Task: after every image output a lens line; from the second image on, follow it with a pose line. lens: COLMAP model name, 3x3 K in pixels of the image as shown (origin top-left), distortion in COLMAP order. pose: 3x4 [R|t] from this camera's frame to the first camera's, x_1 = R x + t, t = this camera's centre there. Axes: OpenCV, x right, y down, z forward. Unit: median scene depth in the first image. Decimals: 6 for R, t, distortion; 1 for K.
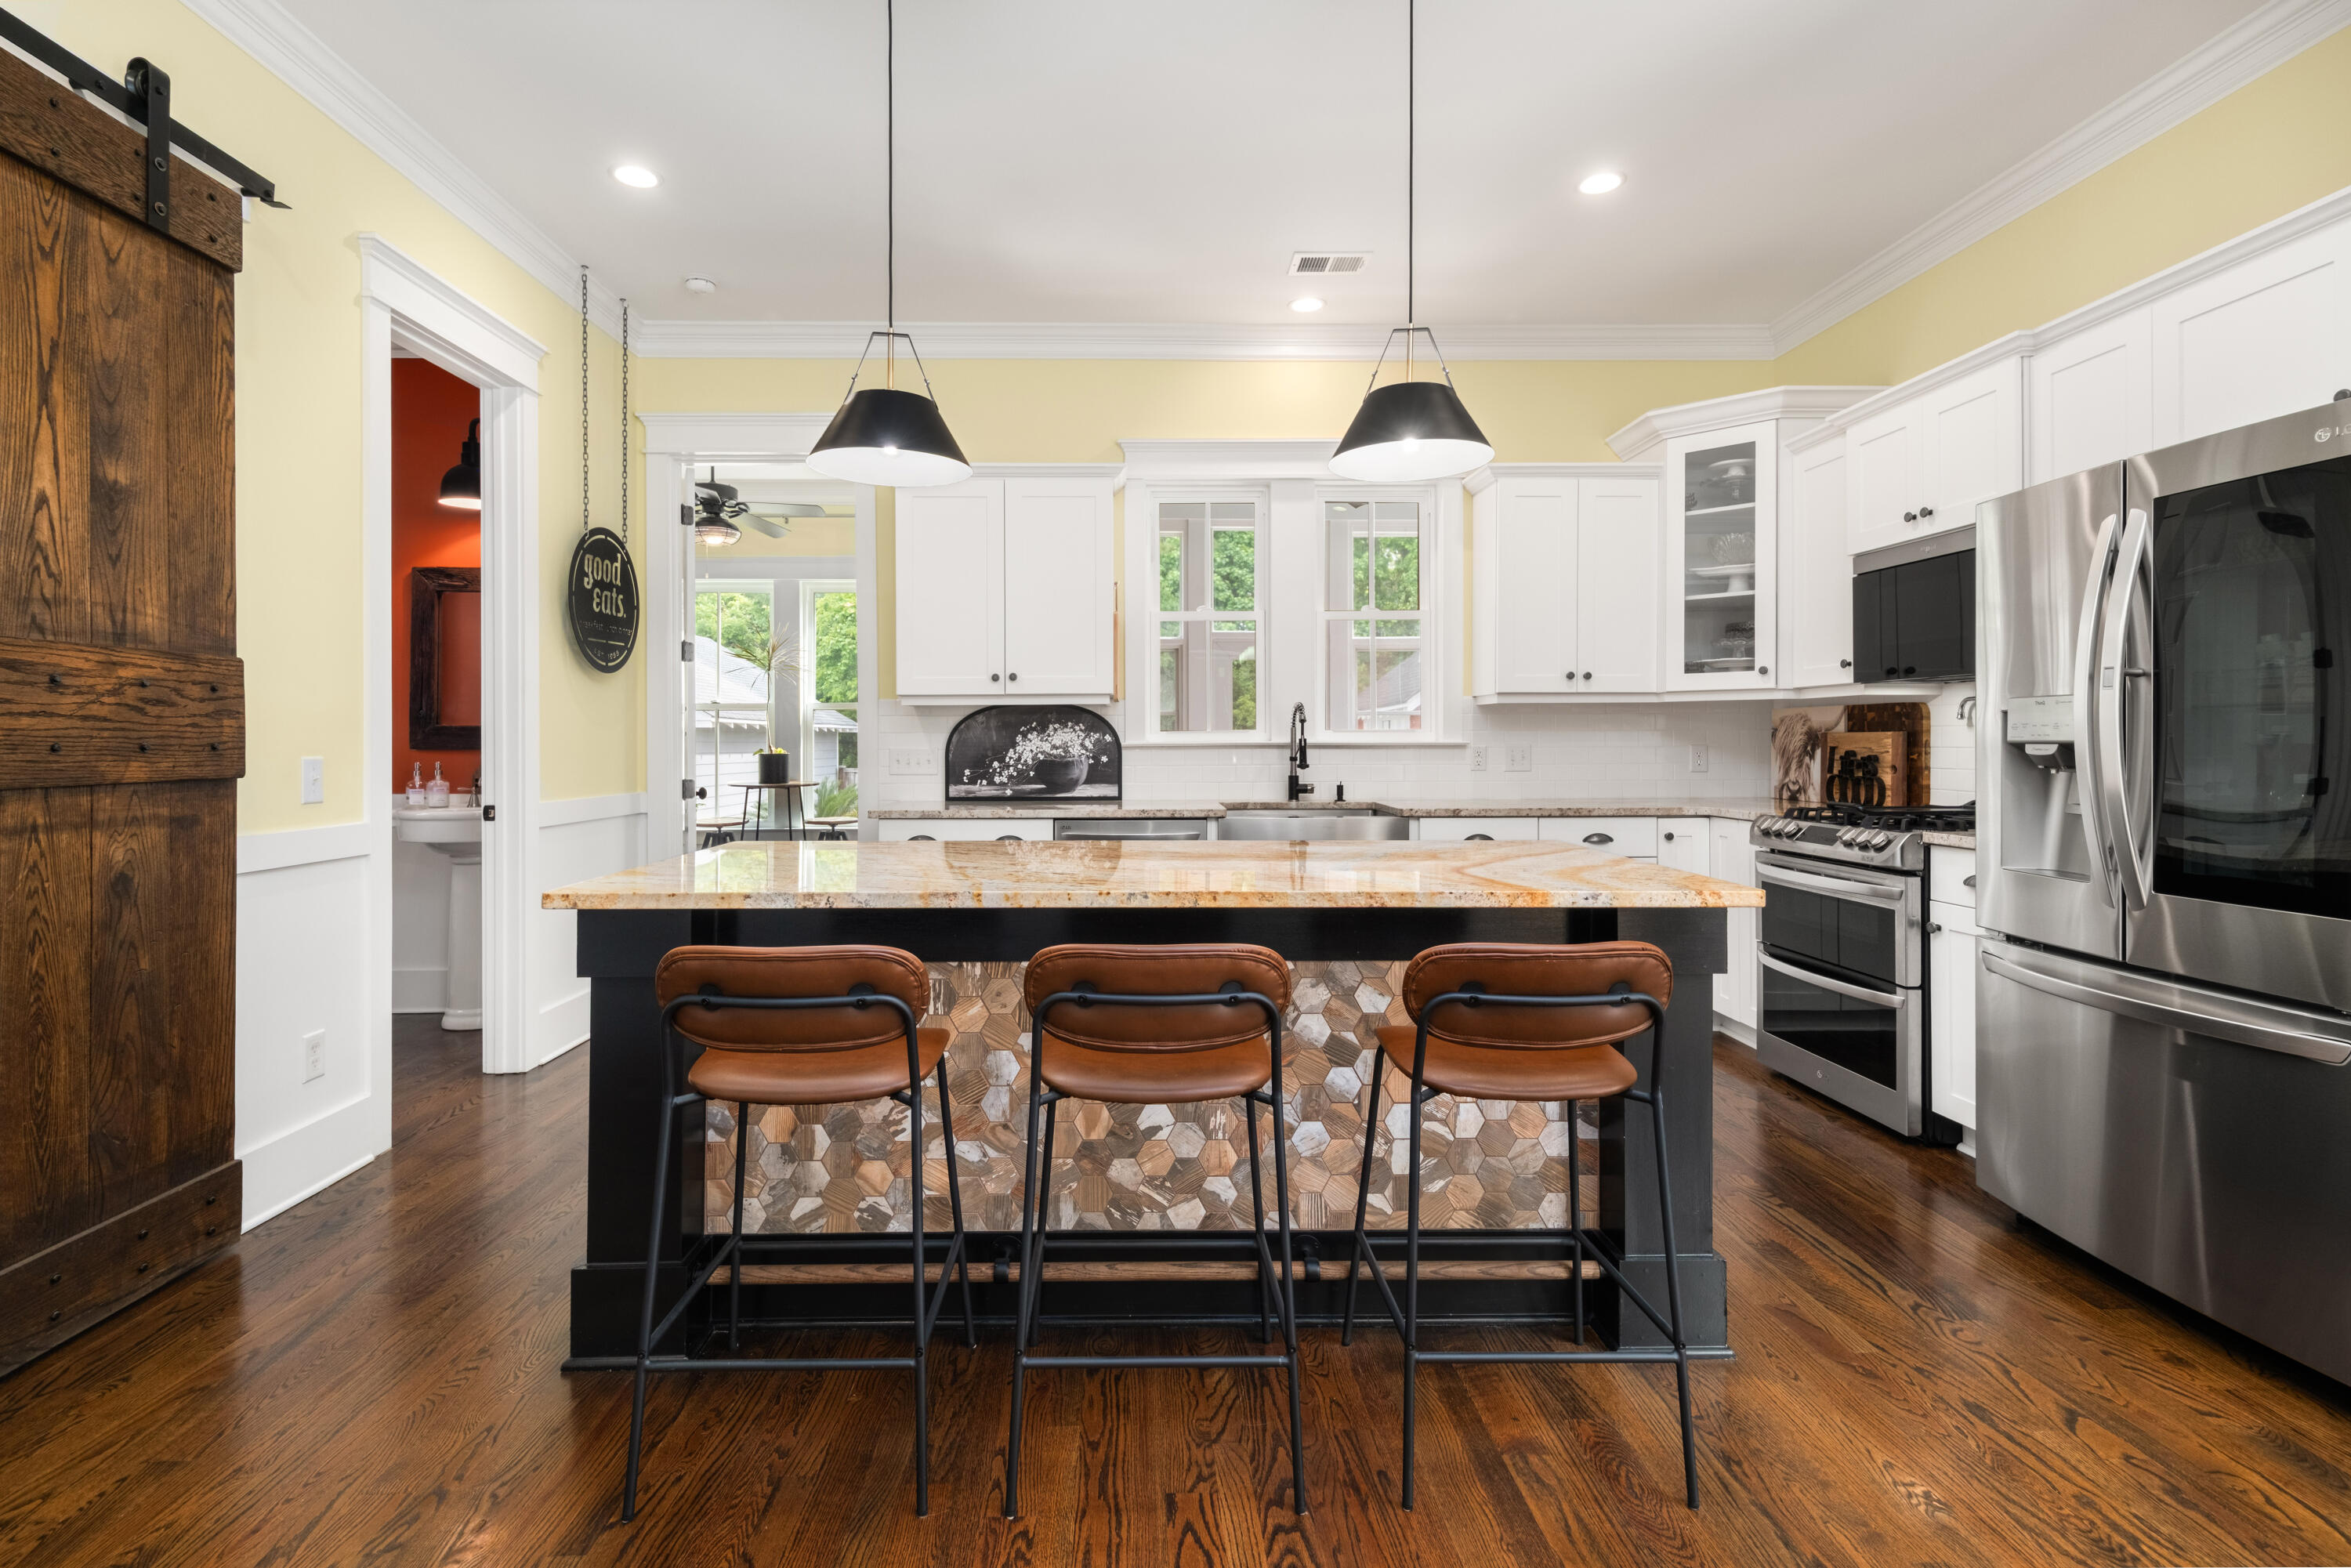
lens RADIAL K [[1088.0, 0, 1164.5], [0, 1088.0, 748.9], [0, 0, 1]] dist [0.012099, -0.000729]
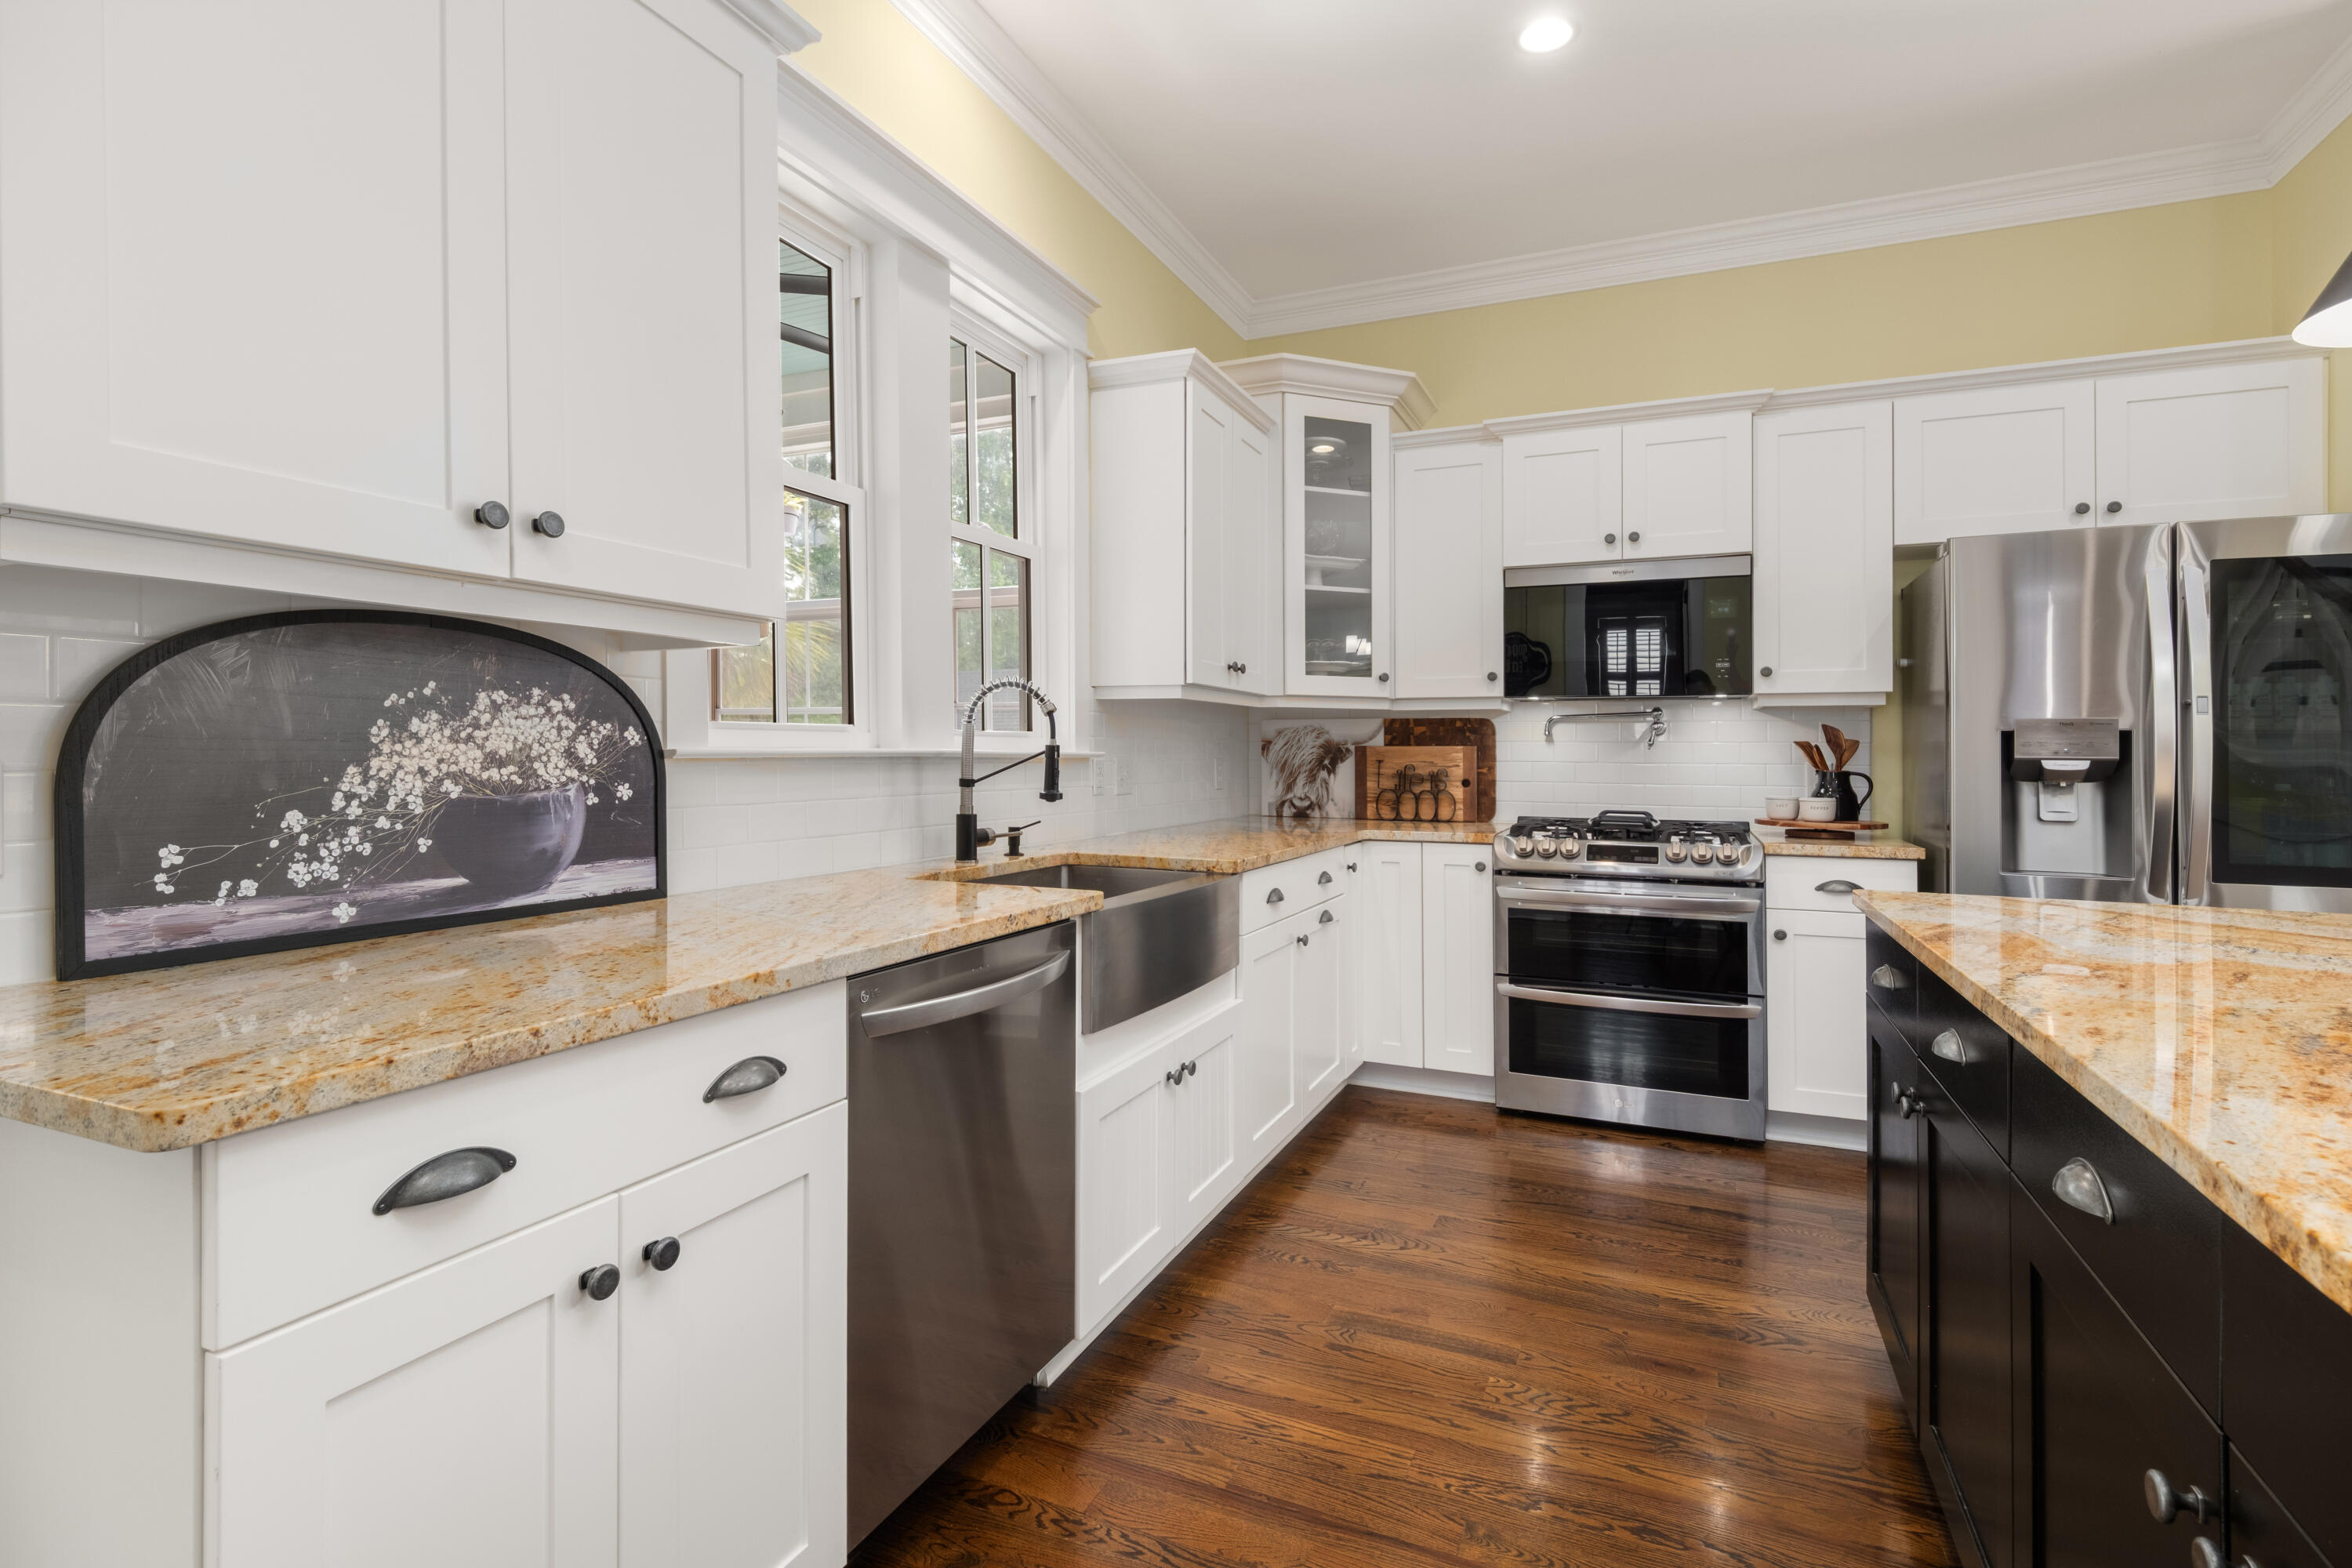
lens RADIAL K [[1088.5, 0, 1179.2], [0, 1088.5, 774.0], [0, 0, 1]] dist [0.012099, -0.000729]
pose [[0.442689, -0.010354, 0.896616, -0.312927], [-0.000071, 0.999933, 0.011582, -0.001294], [-0.896675, -0.005191, 0.442658, 0.671037]]
